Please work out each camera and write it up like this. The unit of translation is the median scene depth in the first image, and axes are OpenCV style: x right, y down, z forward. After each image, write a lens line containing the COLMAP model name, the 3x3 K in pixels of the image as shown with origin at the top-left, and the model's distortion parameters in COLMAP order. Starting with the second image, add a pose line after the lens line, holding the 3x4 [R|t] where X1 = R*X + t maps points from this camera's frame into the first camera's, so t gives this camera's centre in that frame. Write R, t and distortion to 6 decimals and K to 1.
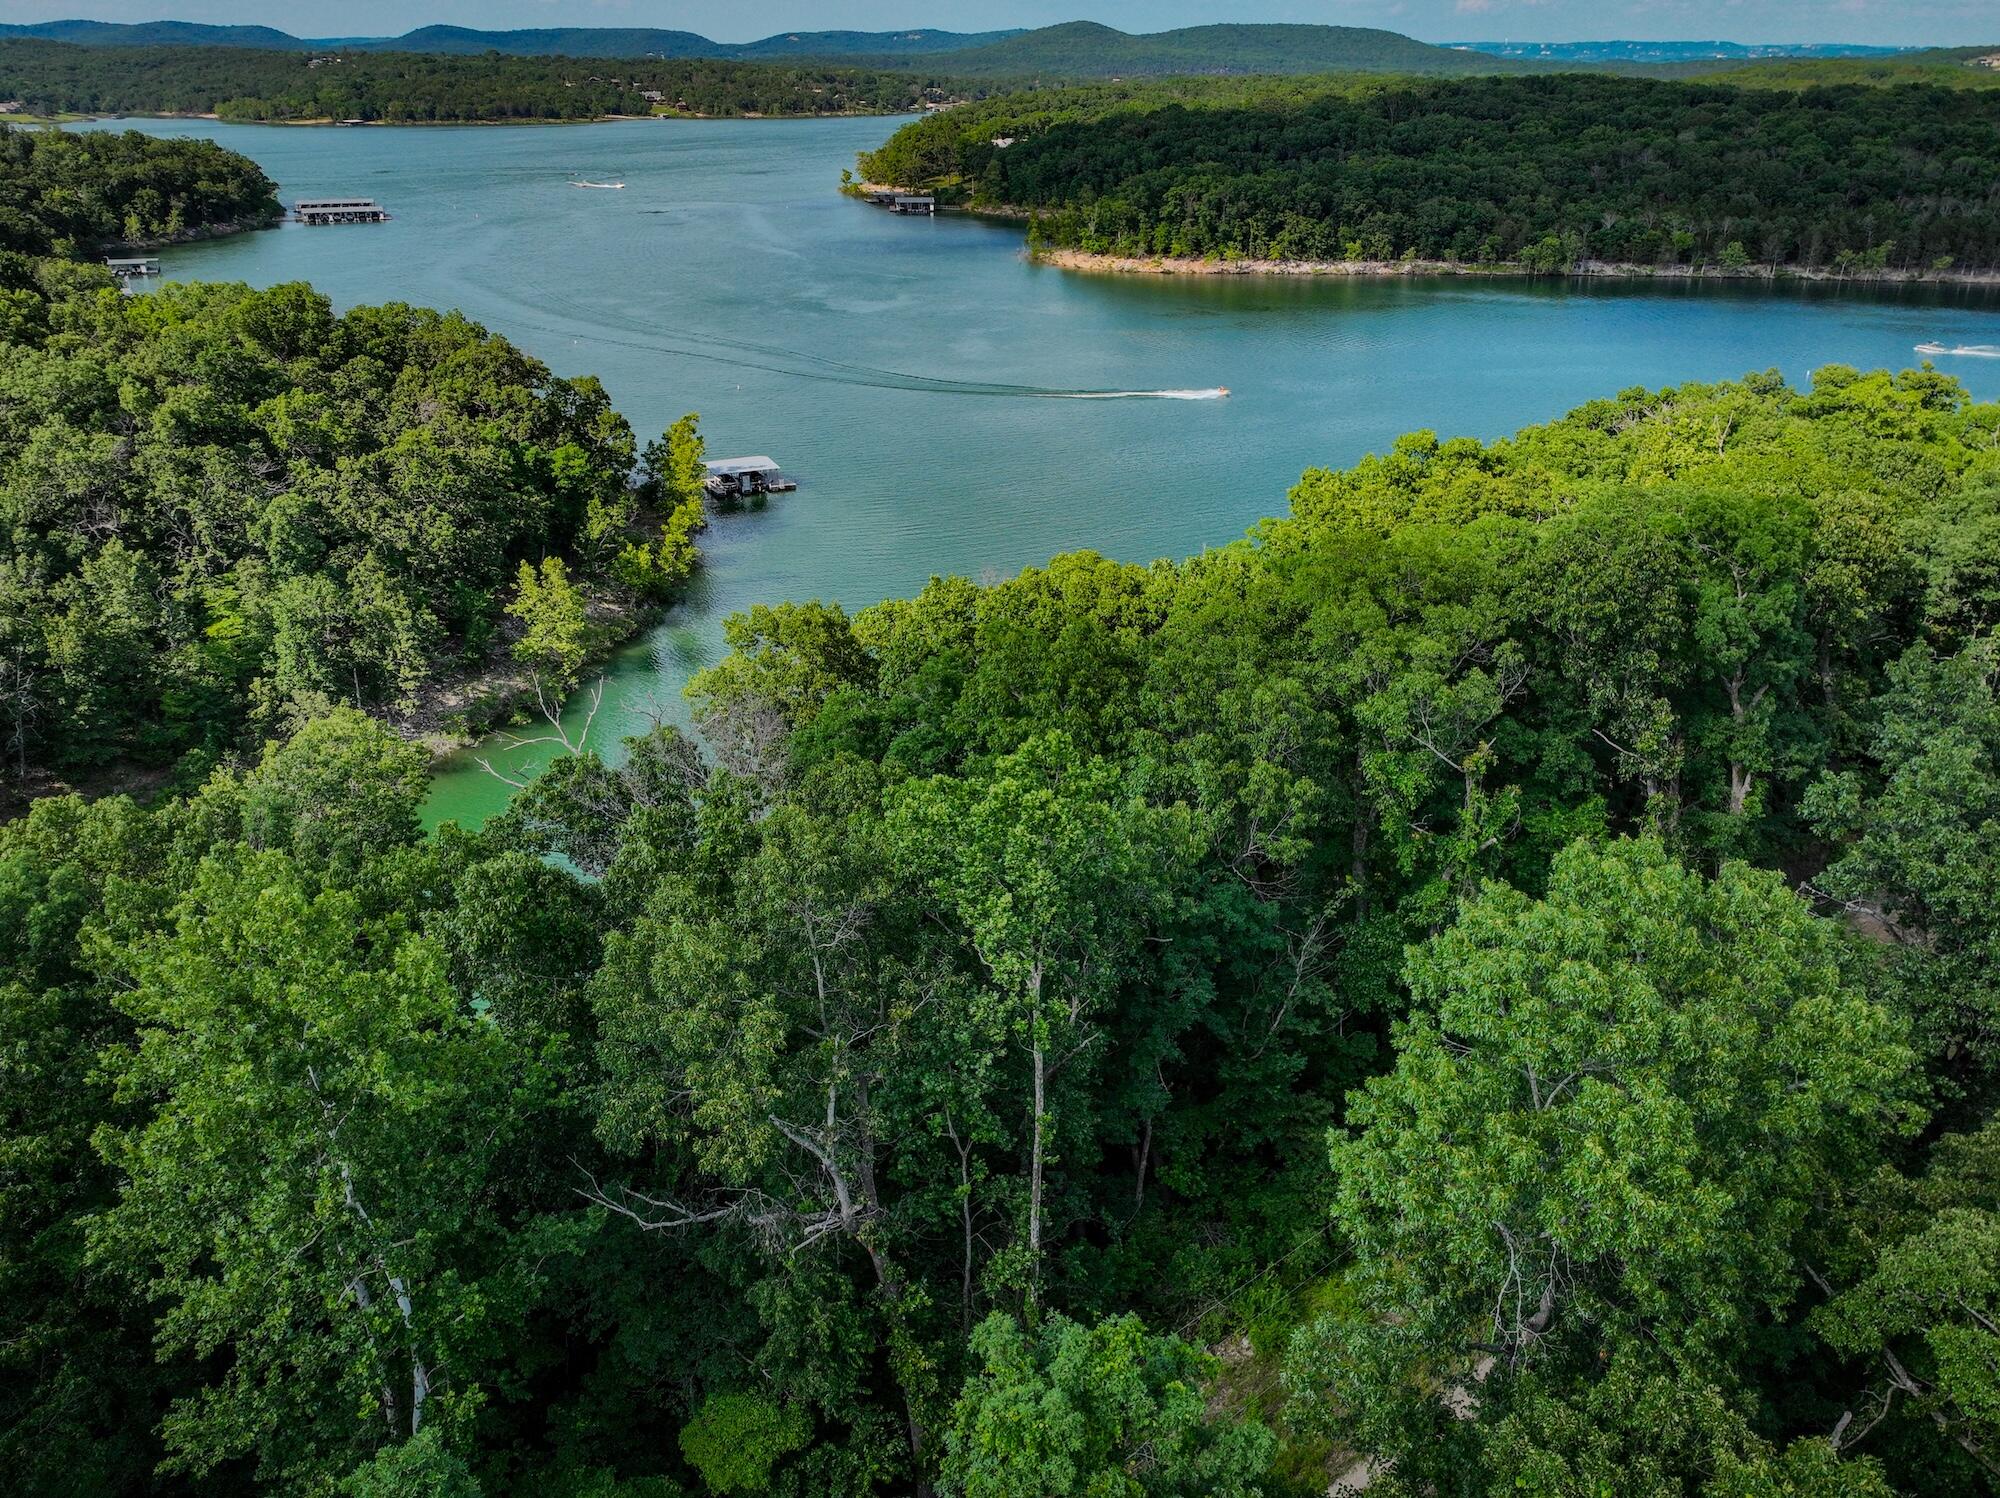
lens RADIAL K [[1575.2, 0, 1002.4], [0, 1575.2, 755.6], [0, 0, 1]] dist [-0.011050, 0.032859]
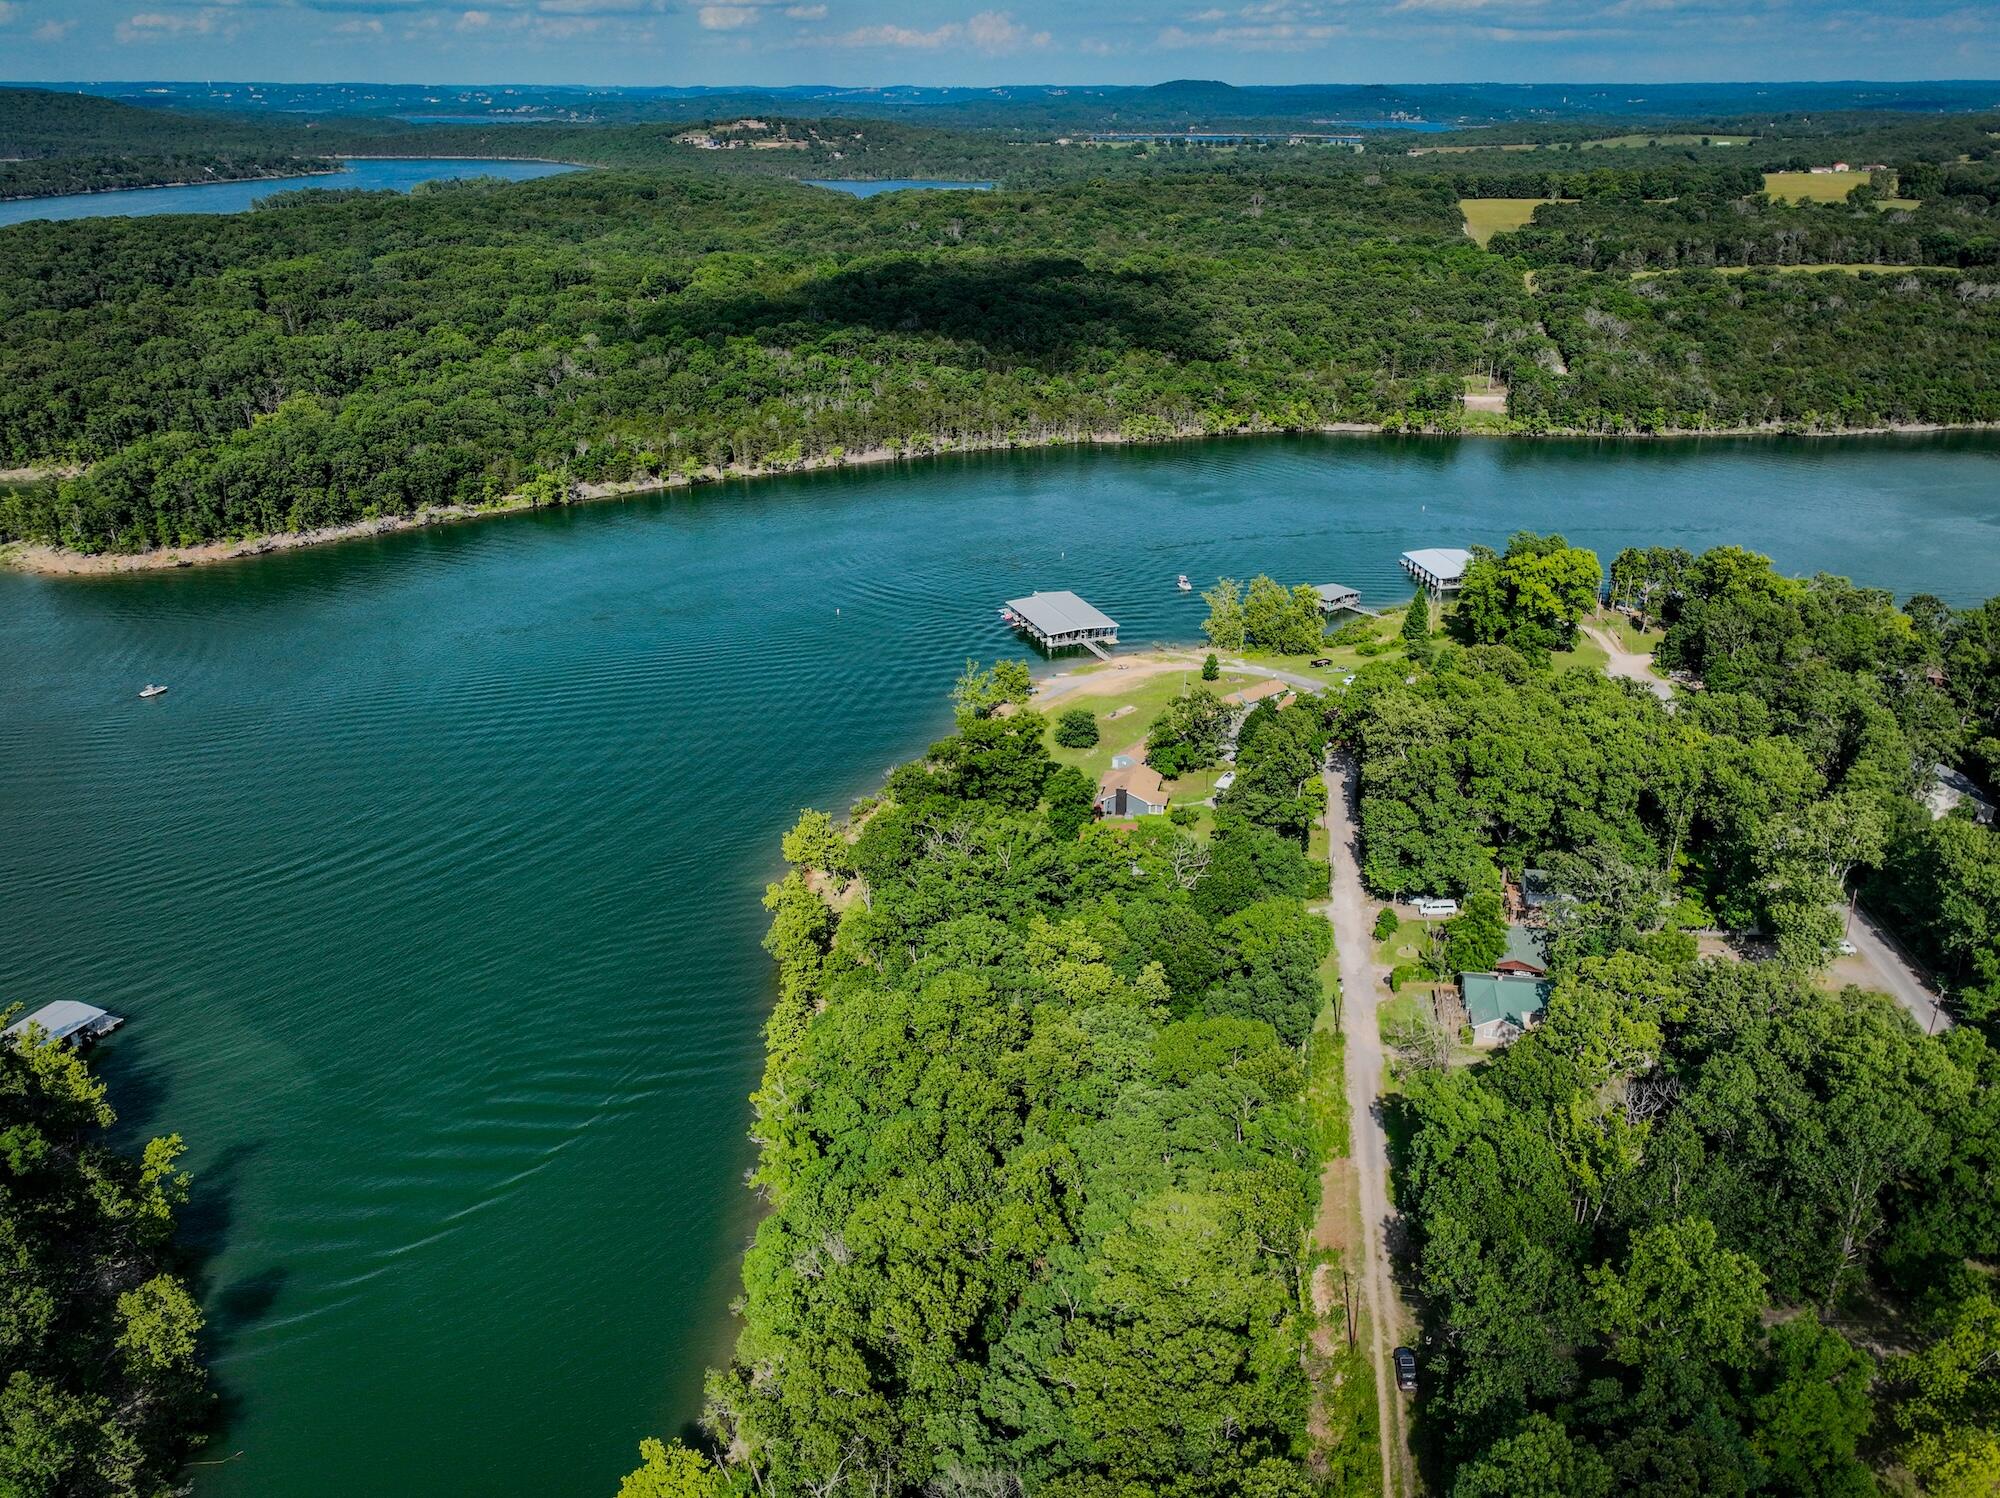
lens RADIAL K [[1575.2, 0, 1002.4], [0, 1575.2, 755.6], [0, 0, 1]] dist [-0.011050, 0.032859]
pose [[0.750011, -0.265300, 0.605888, -0.343423], [0.274132, 0.958335, 0.080286, -0.326946], [-0.601943, 0.105878, 0.791489, -0.169482]]
